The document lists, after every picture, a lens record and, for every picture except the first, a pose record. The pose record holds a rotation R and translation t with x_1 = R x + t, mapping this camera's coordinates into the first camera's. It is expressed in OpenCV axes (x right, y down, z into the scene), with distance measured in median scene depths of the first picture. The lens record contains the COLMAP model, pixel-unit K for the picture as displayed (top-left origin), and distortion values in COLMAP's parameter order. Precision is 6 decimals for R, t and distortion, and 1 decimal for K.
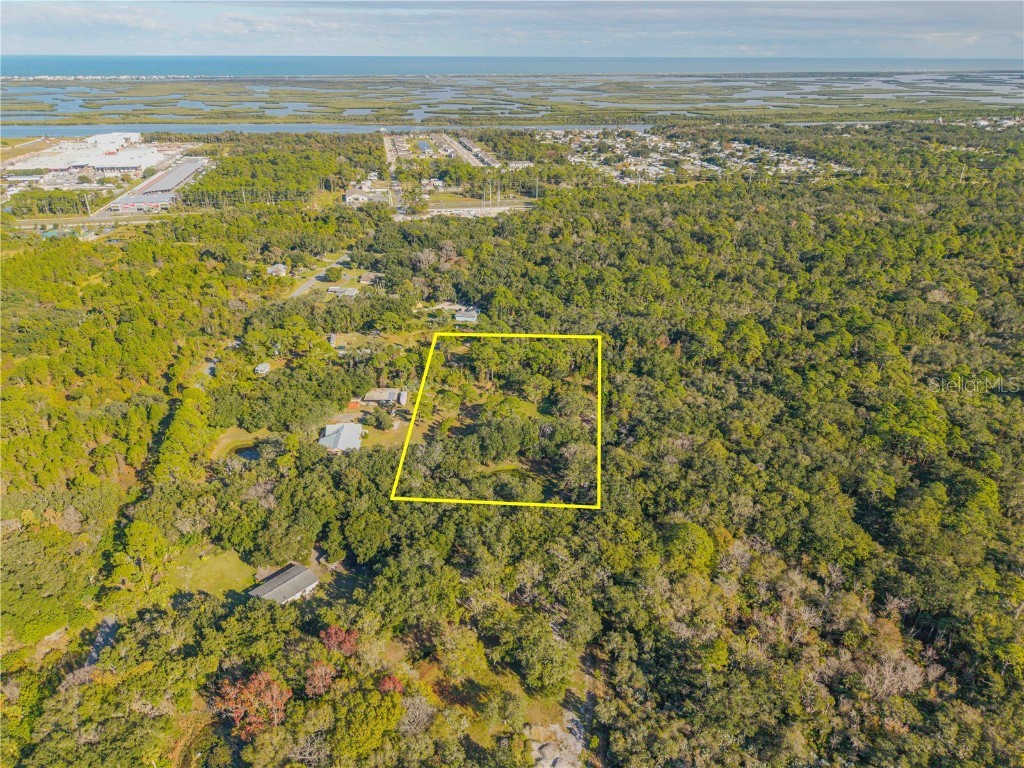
lens RADIAL K [[716.5, 0, 524.9], [0, 716.5, 384.0], [0, 0, 1]] dist [0.009045, -0.003492]
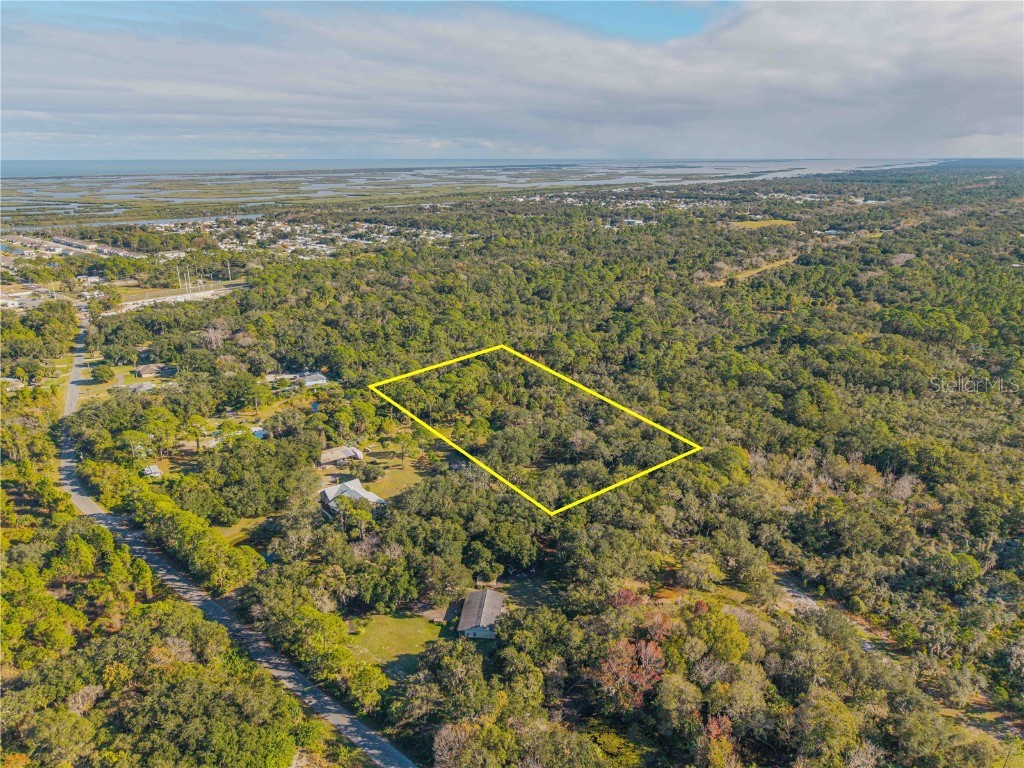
lens RADIAL K [[716.5, 0, 524.9], [0, 716.5, 384.0], [0, 0, 1]] dist [0.009045, -0.003492]
pose [[0.801211, -0.186821, 0.568471, -0.601699], [0.257904, 0.965059, -0.046338, 0.039895], [-0.539951, 0.183737, 0.821397, 0.101861]]
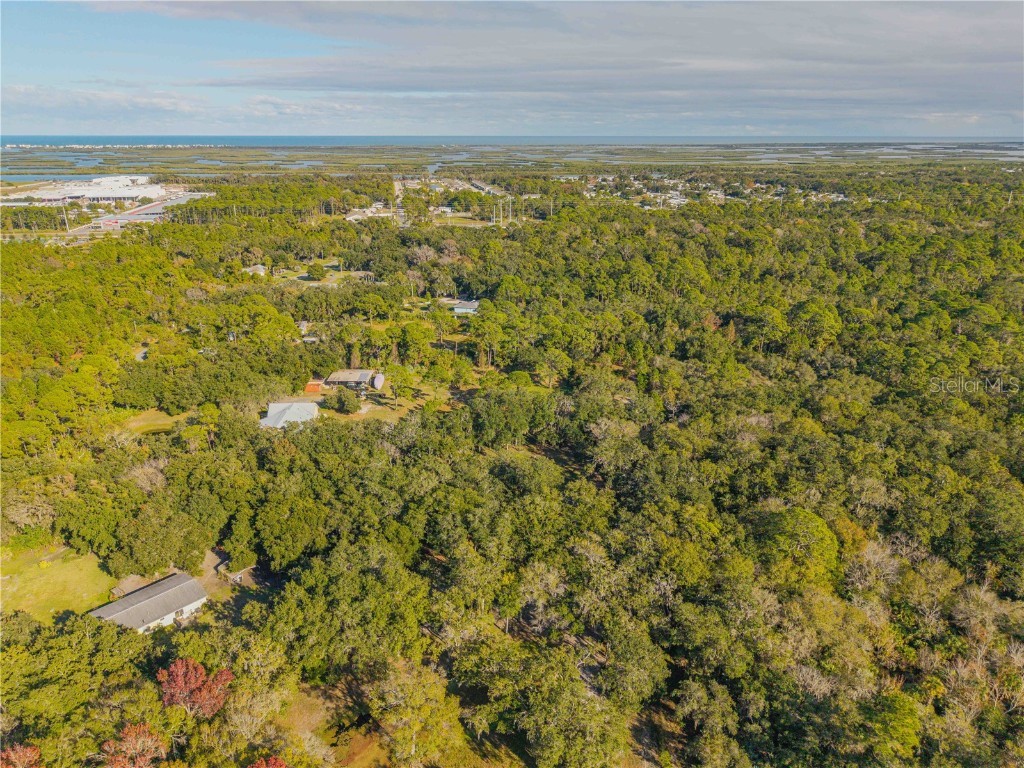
lens RADIAL K [[706.2, 0, 521.9], [0, 706.2, 385.4], [0, 0, 1]] dist [-0.003860, 0.009227]
pose [[0.999714, 0.003349, -0.023673, 0.002120], [-0.005752, 0.994749, -0.102182, 0.118104], [0.023207, 0.102289, 0.994484, 0.290513]]
